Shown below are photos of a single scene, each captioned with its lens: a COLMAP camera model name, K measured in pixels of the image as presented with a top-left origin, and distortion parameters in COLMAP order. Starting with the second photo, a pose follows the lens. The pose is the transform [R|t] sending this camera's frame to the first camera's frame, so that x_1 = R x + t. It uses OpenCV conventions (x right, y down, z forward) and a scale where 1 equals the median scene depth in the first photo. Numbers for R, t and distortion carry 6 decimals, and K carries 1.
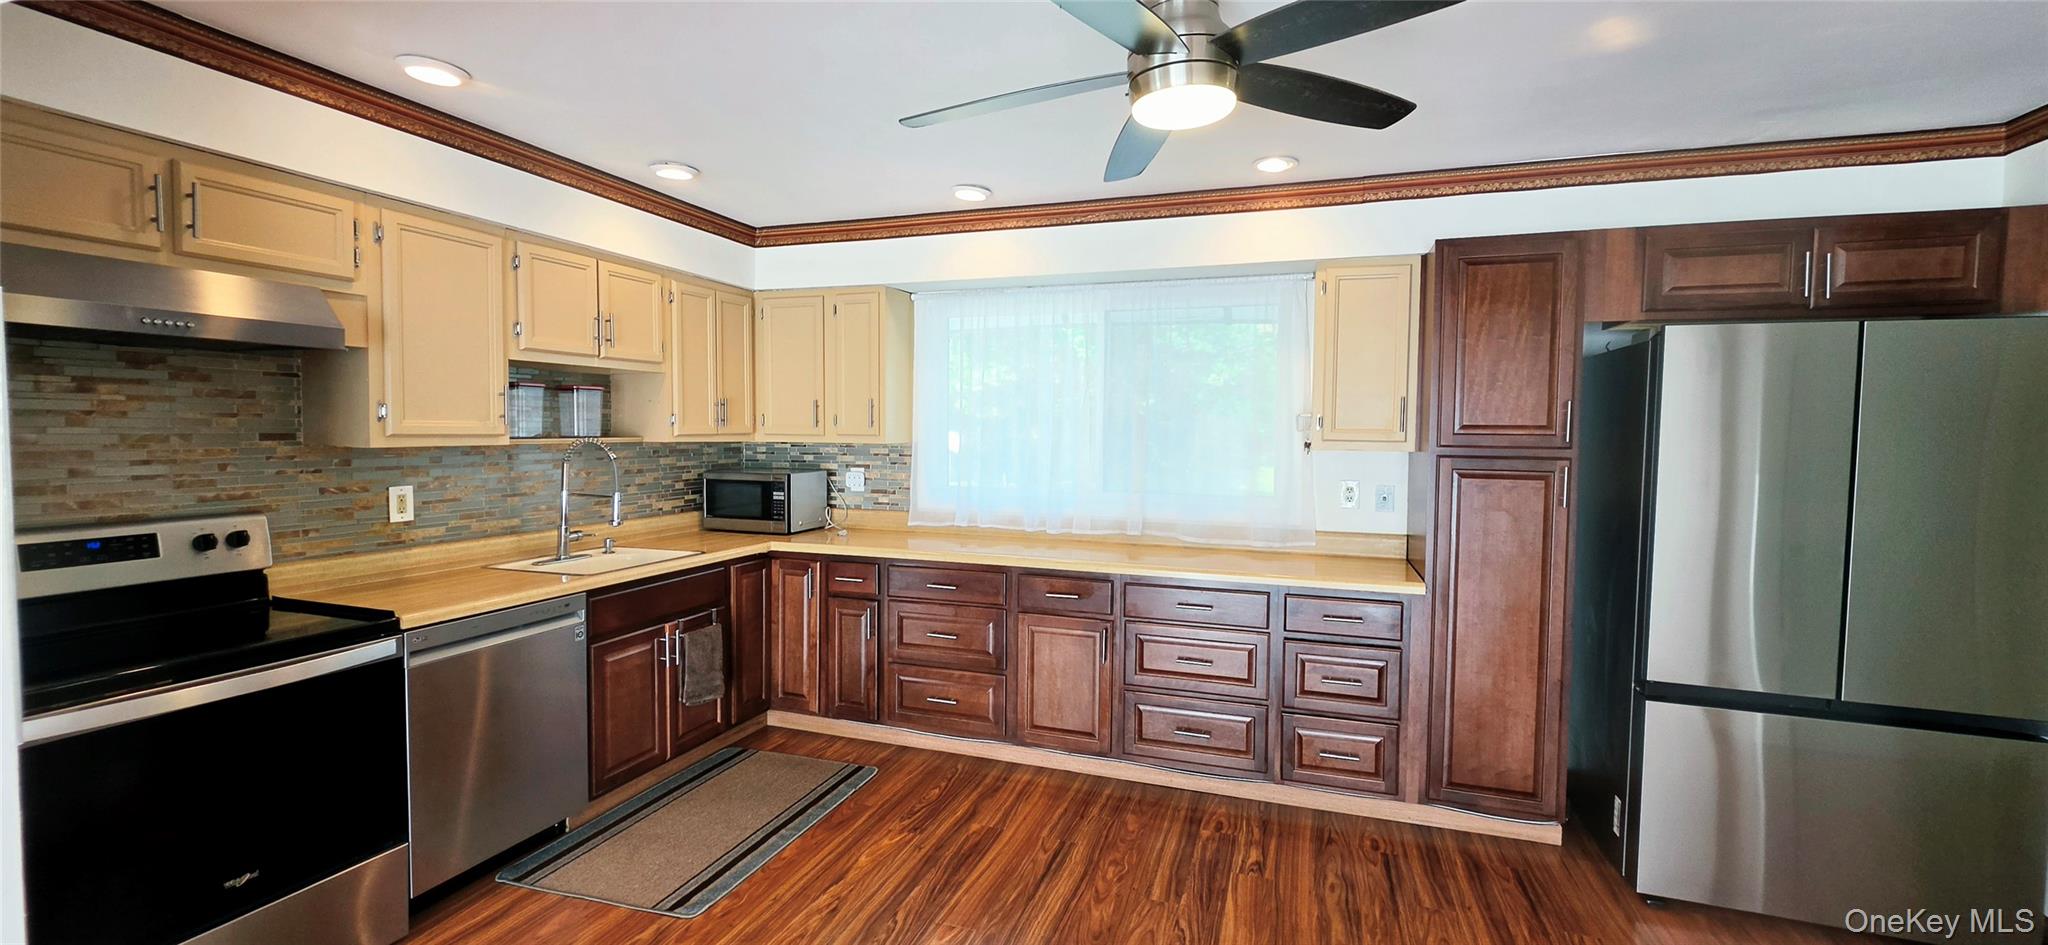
lens RADIAL K [[814.7, 0, 1021.1], [0, 814.7, 473.7], [0, 0, 1]] dist [-0.001795, 0.000167]
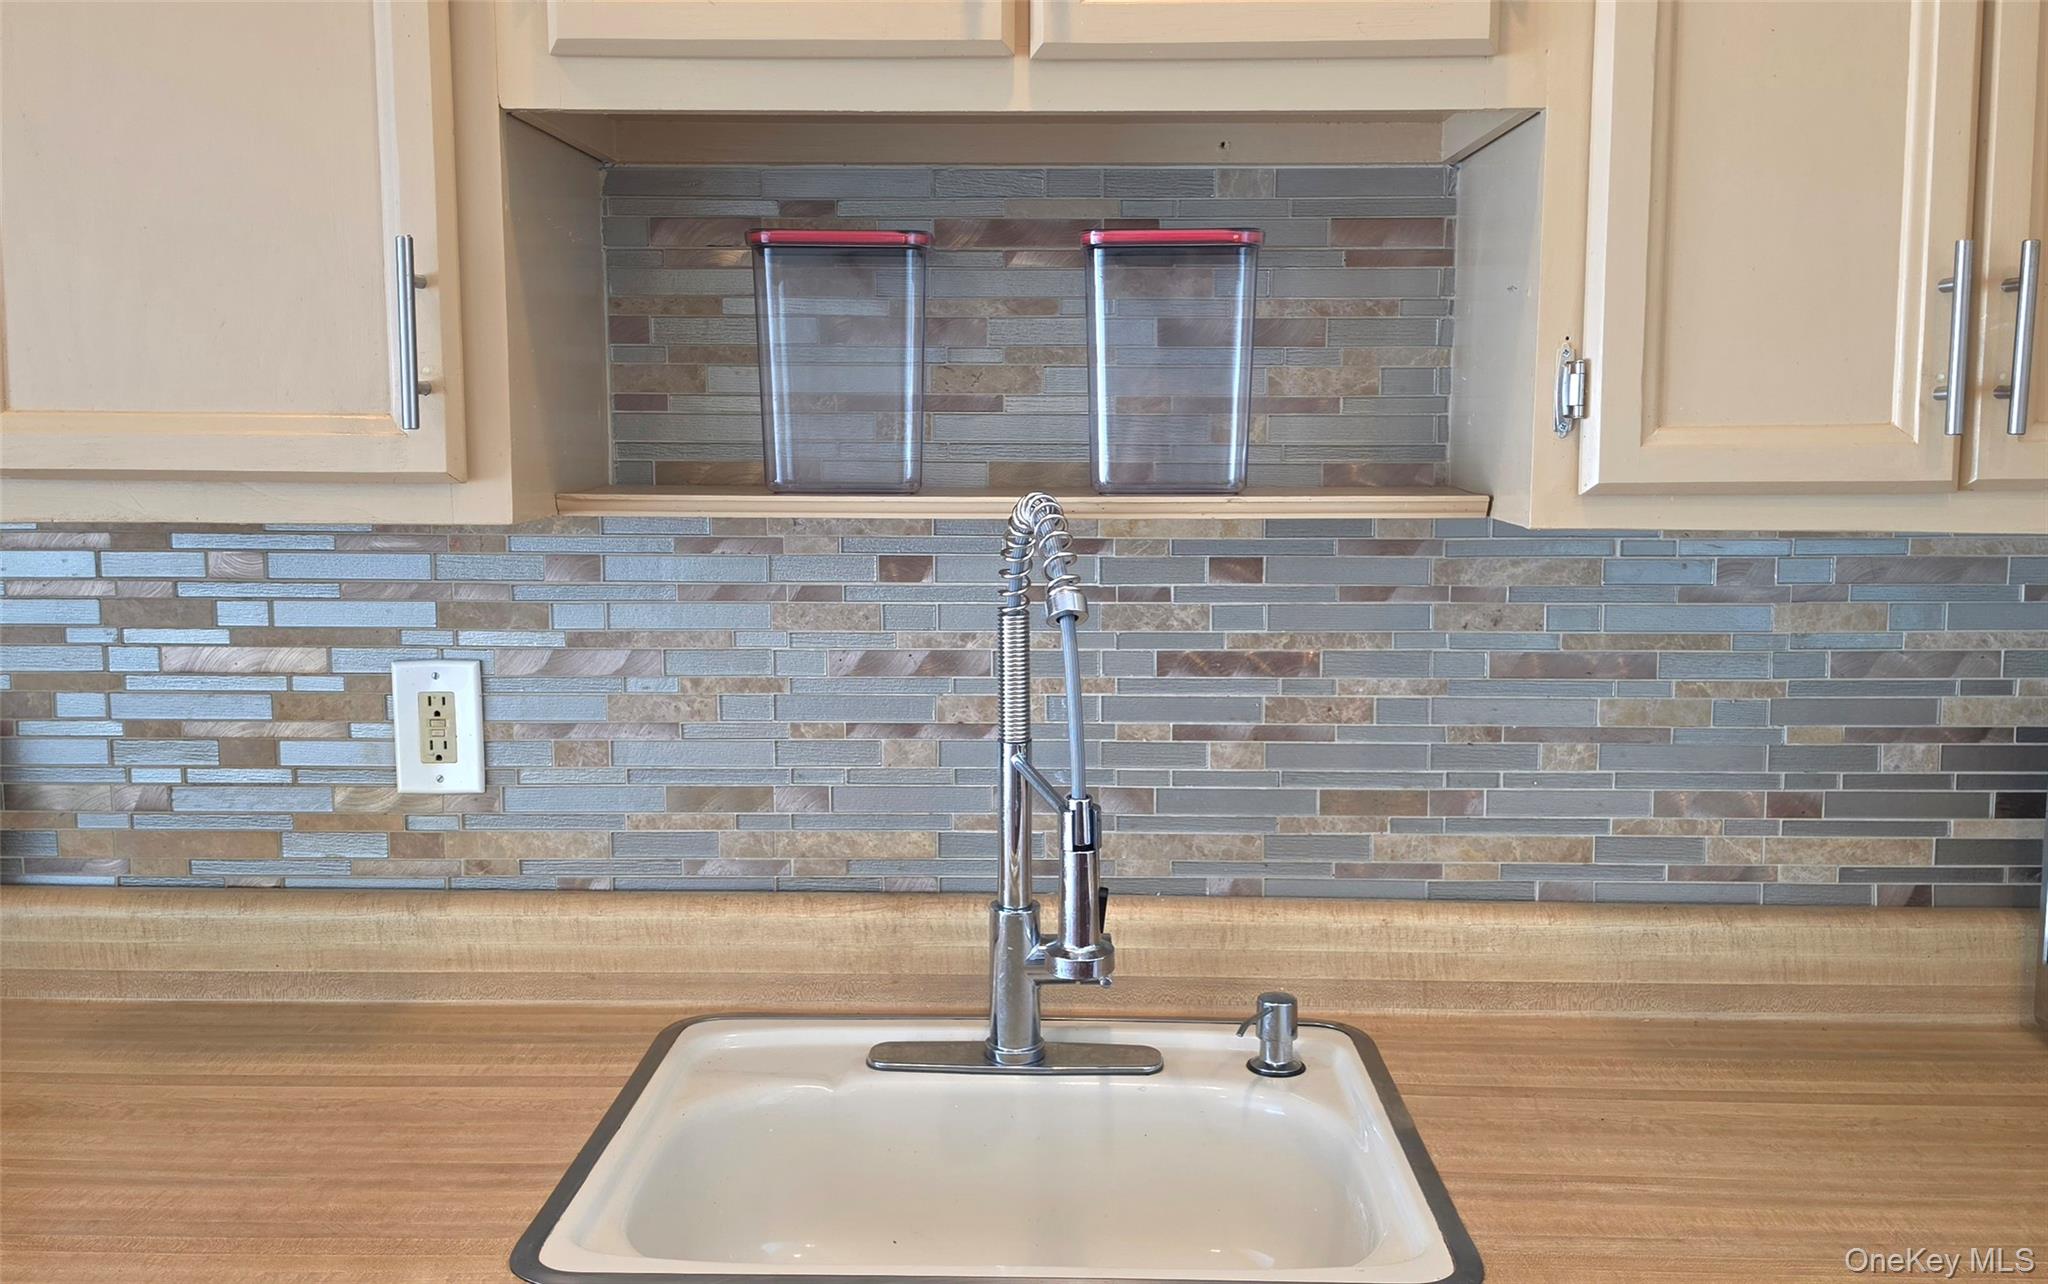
lens RADIAL K [[1936.4, 0, 1038.1], [0, 1936.4, 643.9], [0, 0, 1]] dist [0.055390, 0.000000]
pose [[0.309831, 0.104689, -0.945011, -0.100614], [-0.052355, 0.994290, 0.092983, -0.057262], [0.949349, 0.020667, 0.313543, 0.953351]]
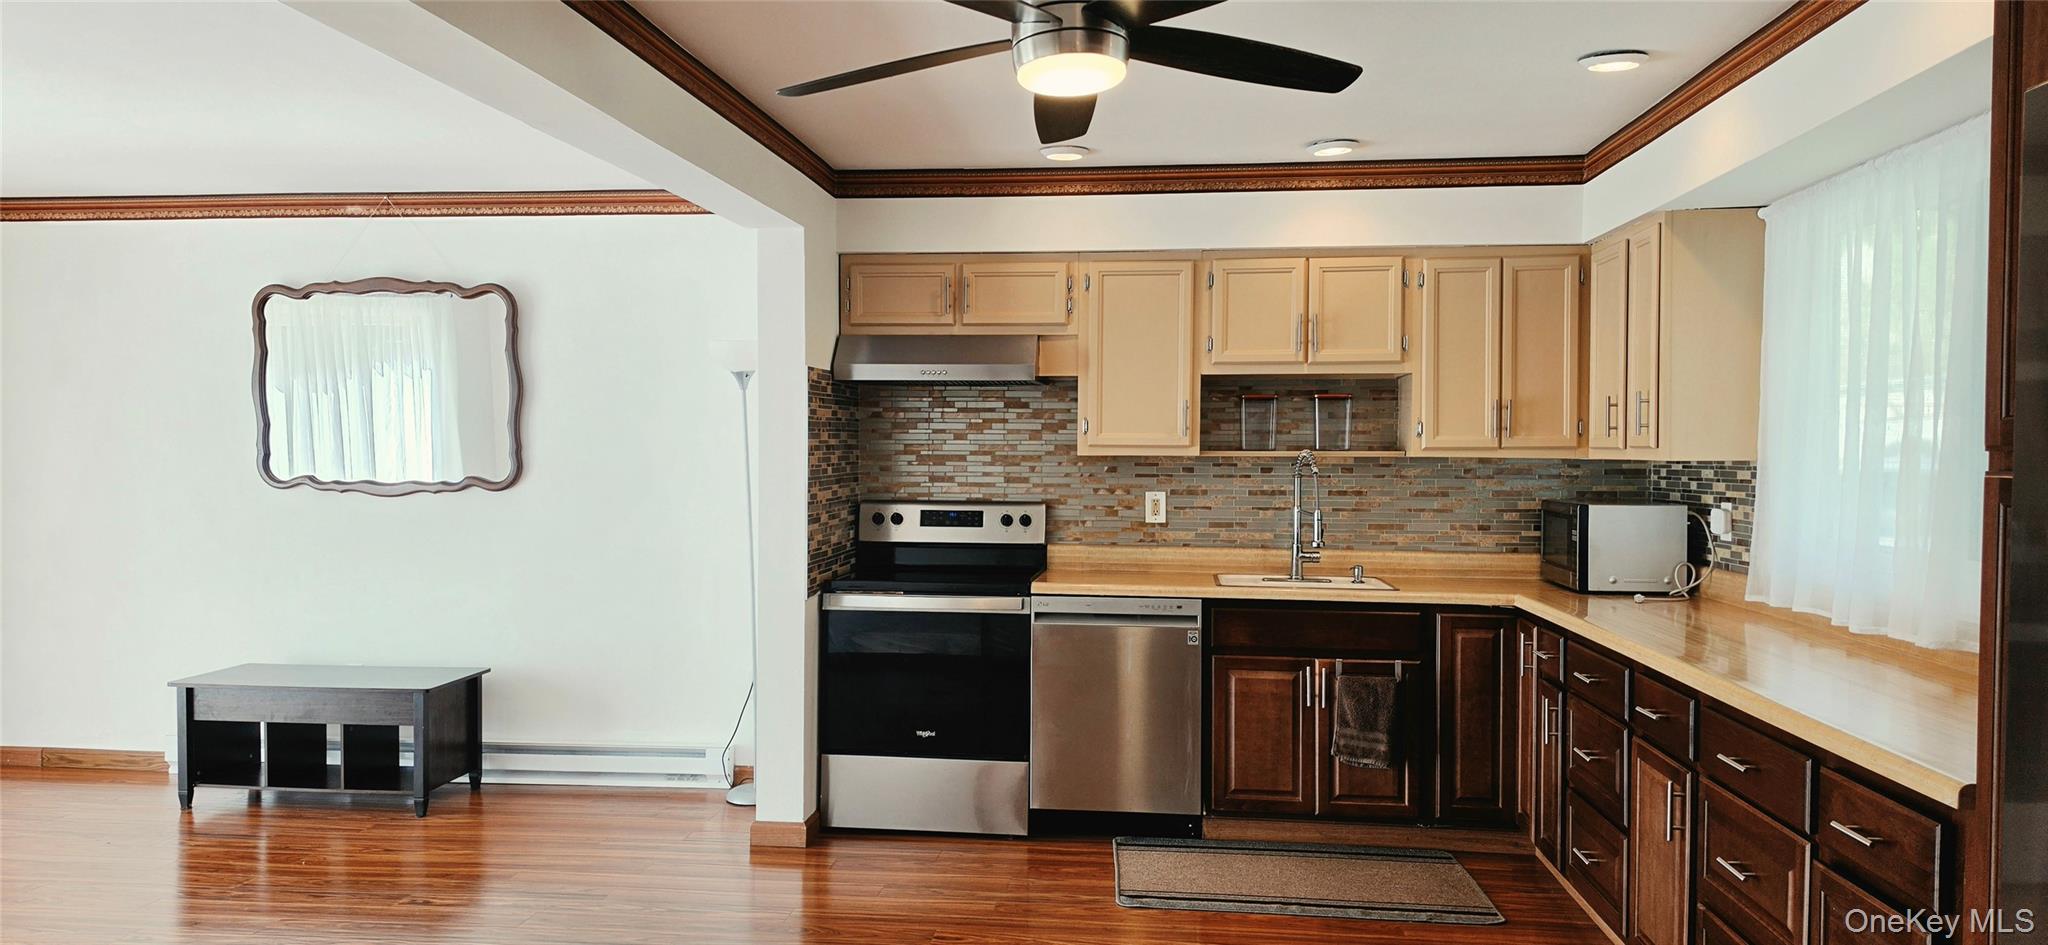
lens RADIAL K [[1416.4, 0, 1001.8], [0, 1416.4, 485.7], [0, 0, 1]] dist [0.050205, -0.040728]
pose [[0.206562, 0.017976, -0.978268, 1.089729], [-0.056871, 0.998361, 0.006337, 0.006604], [0.976779, 0.054326, 0.207246, 0.366257]]
